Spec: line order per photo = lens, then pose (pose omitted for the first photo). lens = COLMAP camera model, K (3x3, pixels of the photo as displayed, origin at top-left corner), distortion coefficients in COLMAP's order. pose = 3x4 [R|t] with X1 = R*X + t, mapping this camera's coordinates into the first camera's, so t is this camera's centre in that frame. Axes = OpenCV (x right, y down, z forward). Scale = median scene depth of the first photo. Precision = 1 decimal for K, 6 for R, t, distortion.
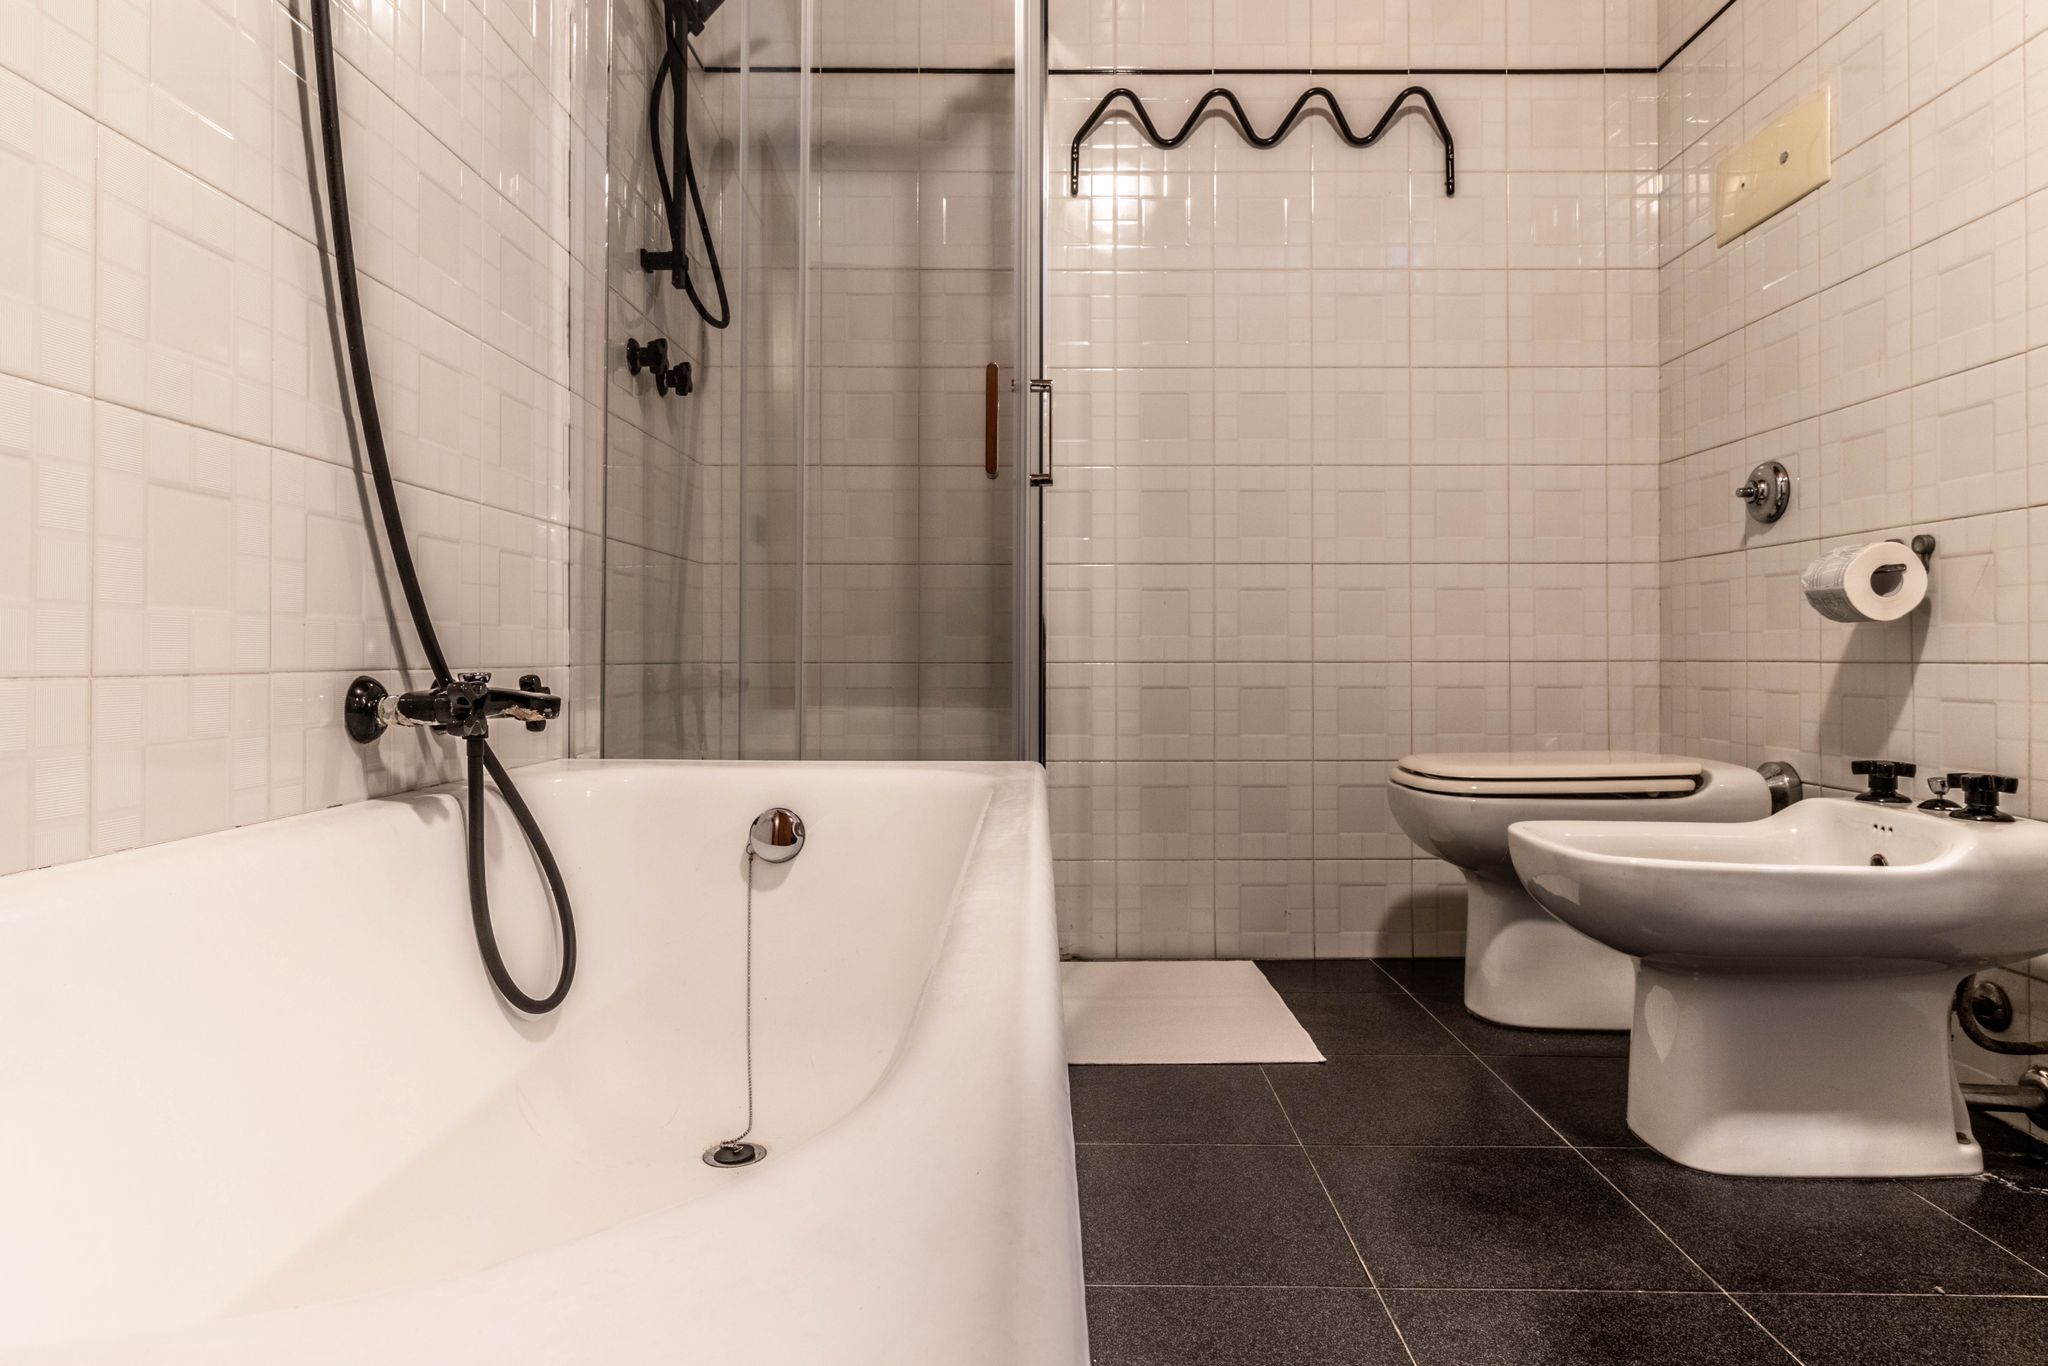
lens RADIAL K [[1182.6, 0, 1023.0], [0, 1182.6, 652.3], [0, 0, 1]] dist [0.001586, -0.000340]
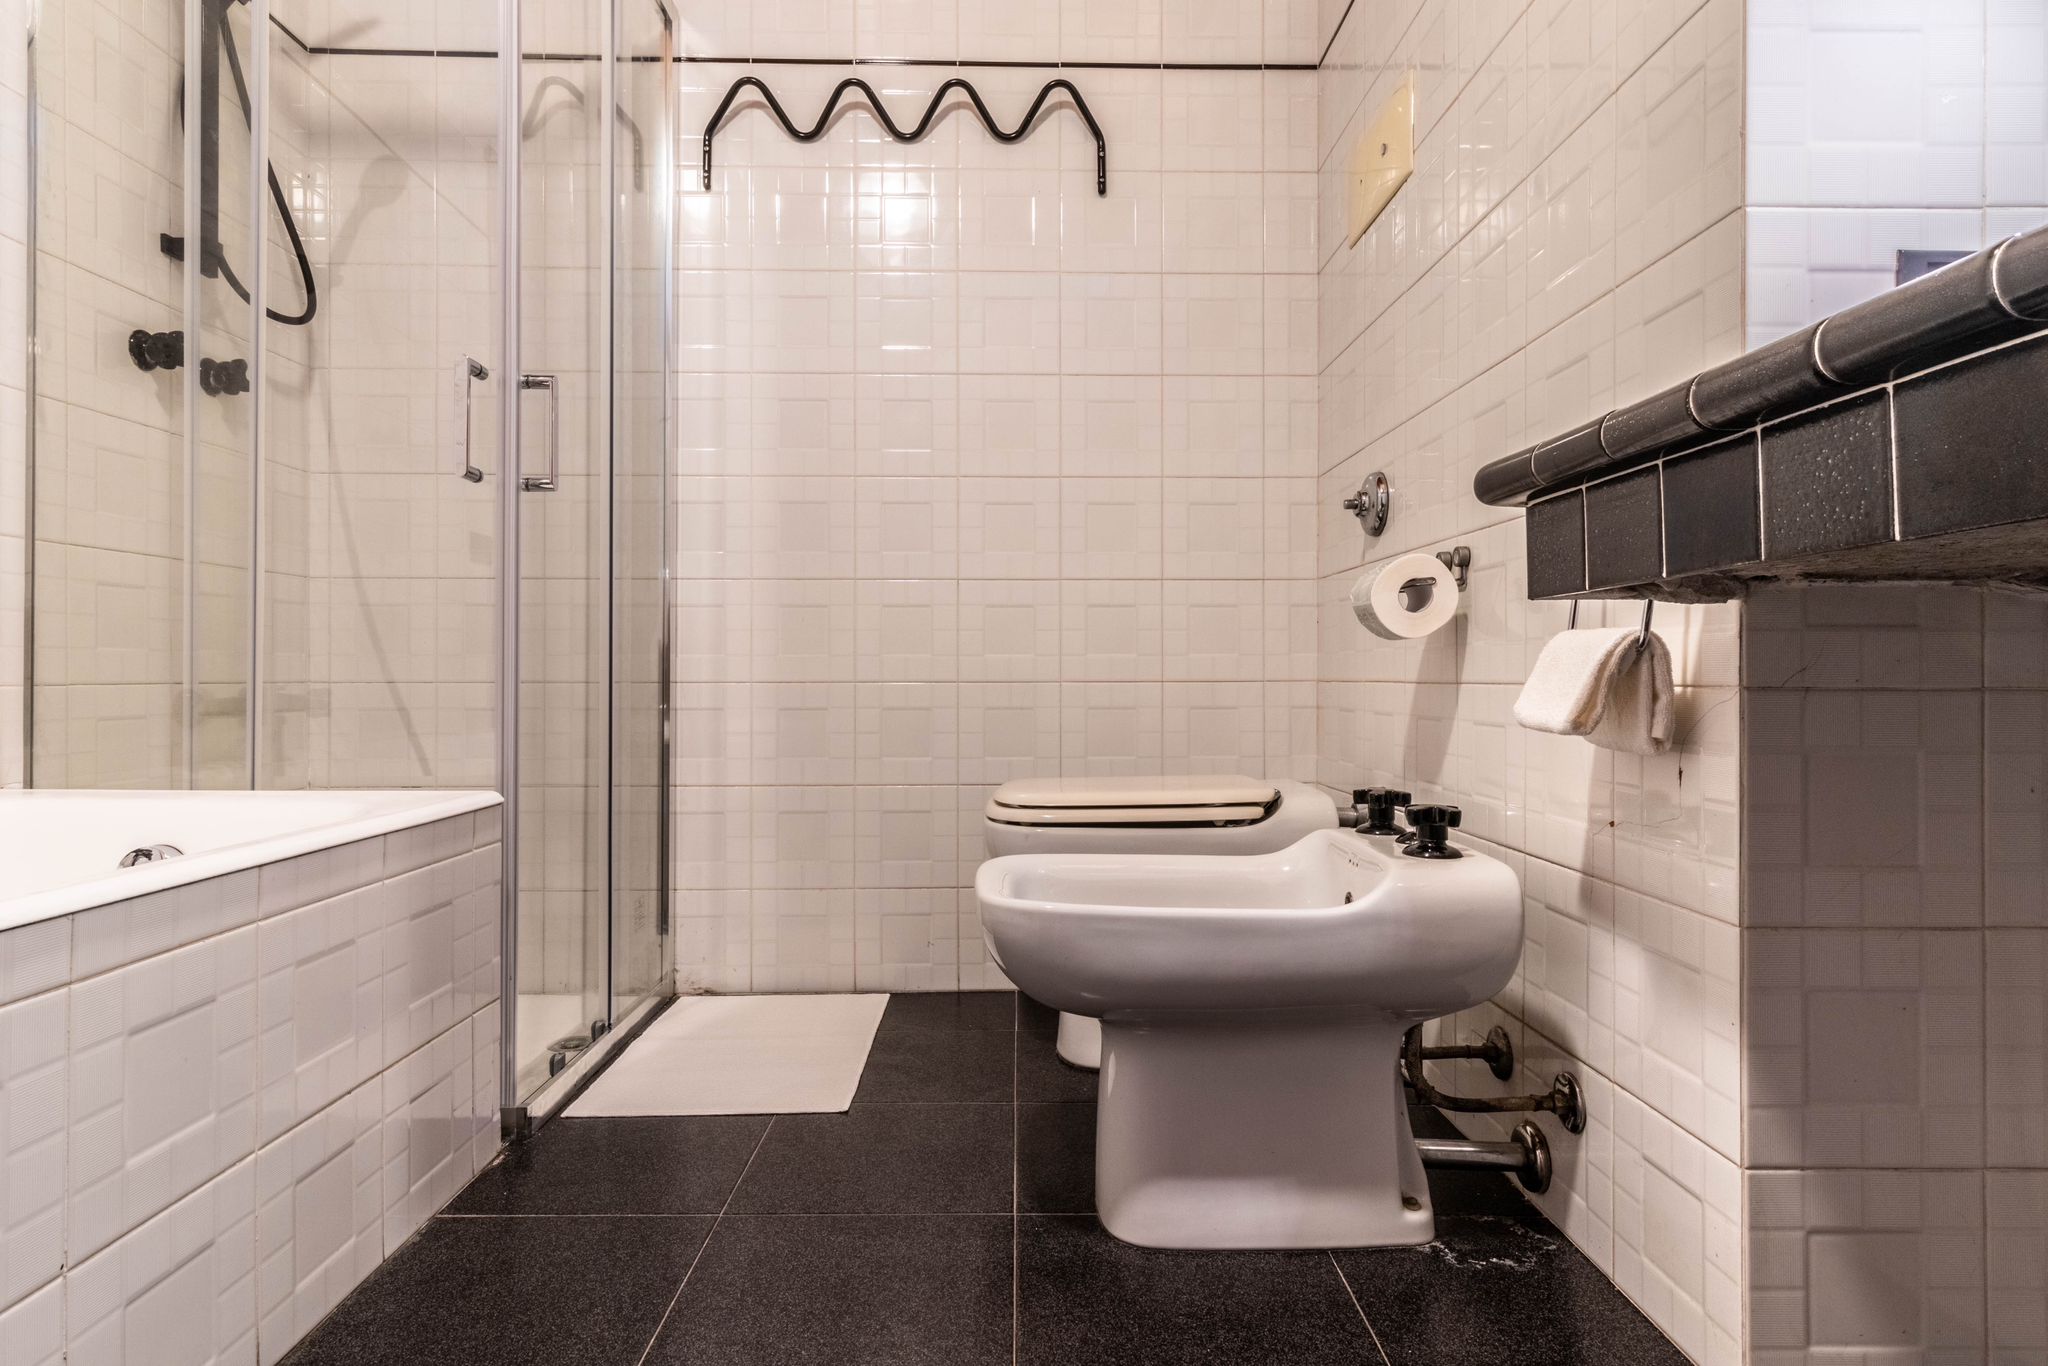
lens RADIAL K [[1142.7, 0, 1016.6], [0, 1142.7, 678.6], [0, 0, 1]] dist [0.005016, 0.002426]
pose [[0.999715, 0.000509, 0.023884, 0.288425], [-0.000647, 0.999983, 0.005789, 0.000119], [-0.023881, -0.005803, 0.999698, 0.078095]]
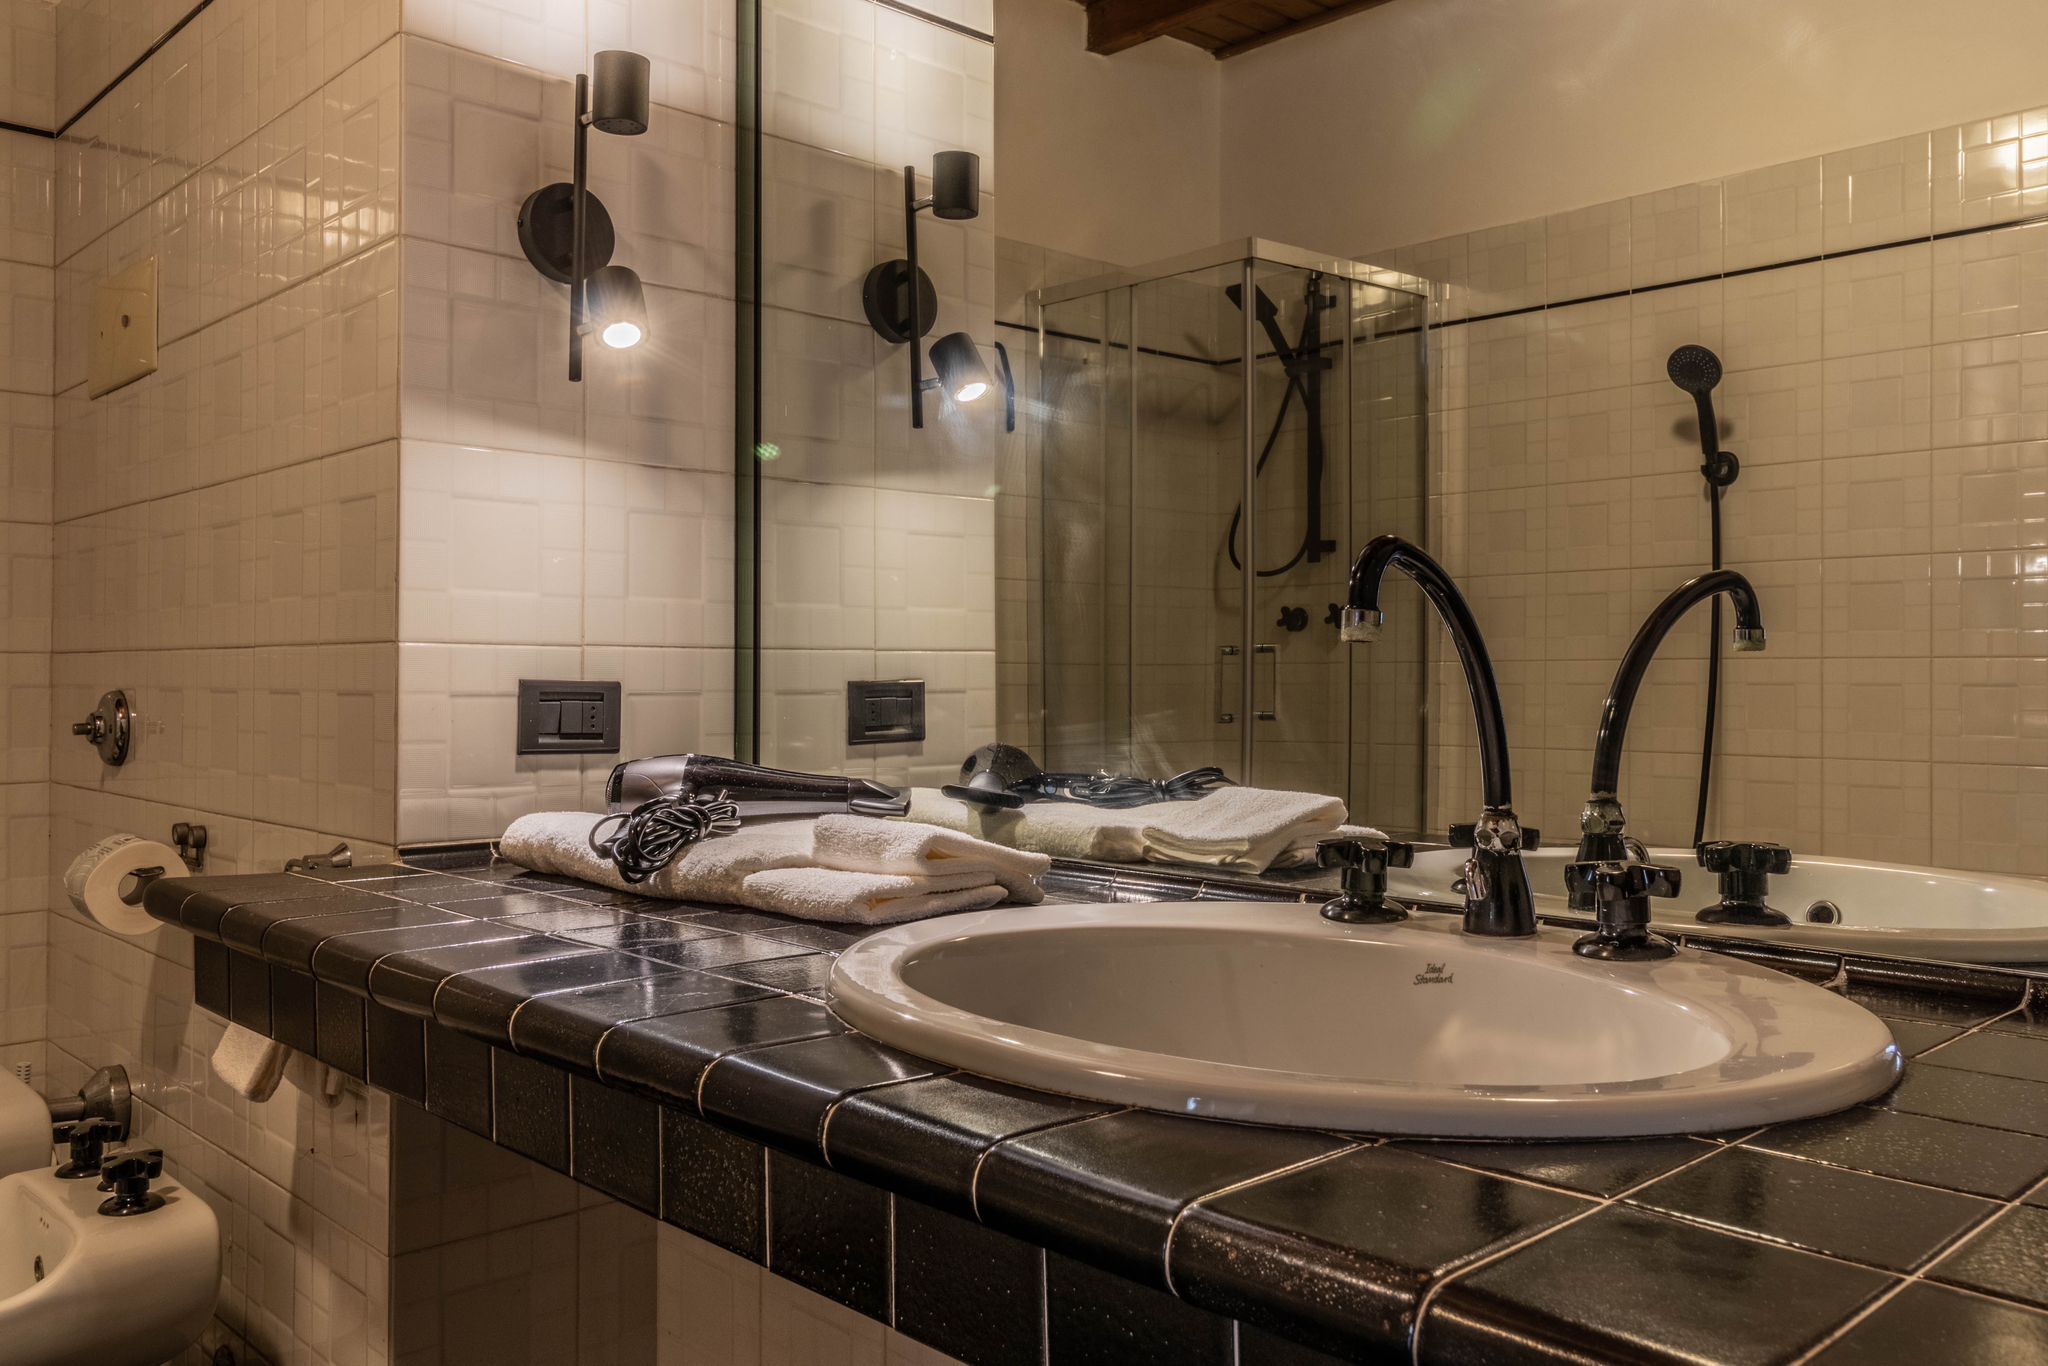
lens RADIAL K [[1614.8, 0, 1017.1], [0, 1614.8, 670.2], [0, 0, 1]] dist [0.005849, -0.001556]
pose [[0.712175, 0.007445, 0.701962, 0.265916], [-0.008570, 0.999961, -0.001911, -0.161042], [-0.701949, -0.004654, 0.712212, -0.194312]]
